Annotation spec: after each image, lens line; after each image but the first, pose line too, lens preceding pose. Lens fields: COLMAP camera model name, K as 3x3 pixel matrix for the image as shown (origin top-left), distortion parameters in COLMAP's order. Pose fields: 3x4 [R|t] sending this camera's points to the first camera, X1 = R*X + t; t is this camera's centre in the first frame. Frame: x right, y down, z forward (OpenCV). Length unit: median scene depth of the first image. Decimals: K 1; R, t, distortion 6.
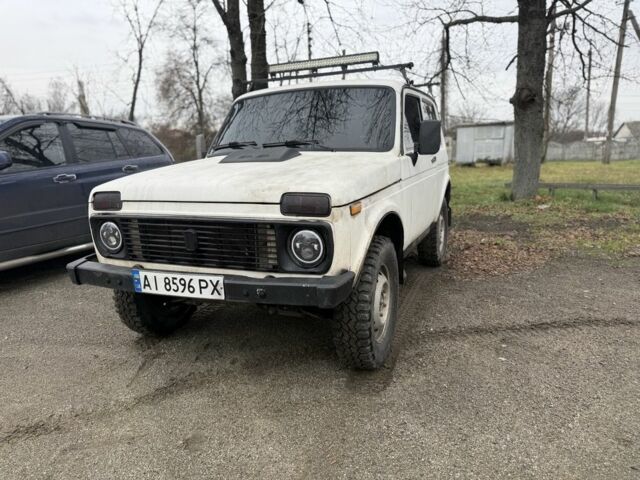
lens RADIAL K [[453.3, 0, 303.7], [0, 453.3, 256.5], [0, 0, 1]] dist [0.002706, -0.001062]
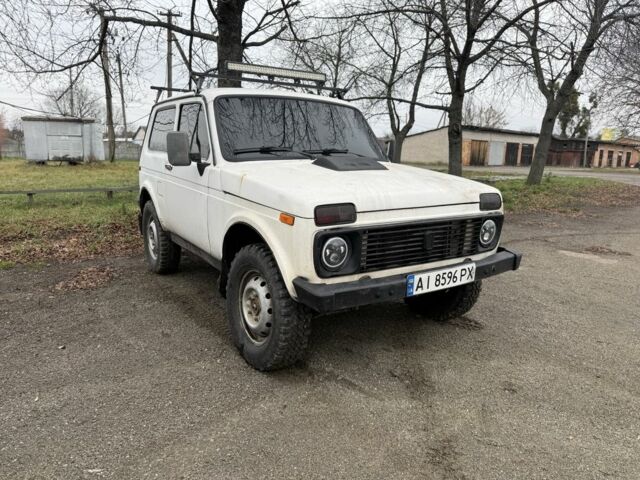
lens RADIAL K [[456.3, 0, 317.8], [0, 456.3, 250.1], [0, 0, 1]] dist [0.025908, -0.001962]
pose [[0.583428, -0.142750, 0.799521, -1.208578], [0.152440, 0.986183, 0.064839, -0.116447], [-0.797730, 0.084050, 0.597128, 0.489070]]
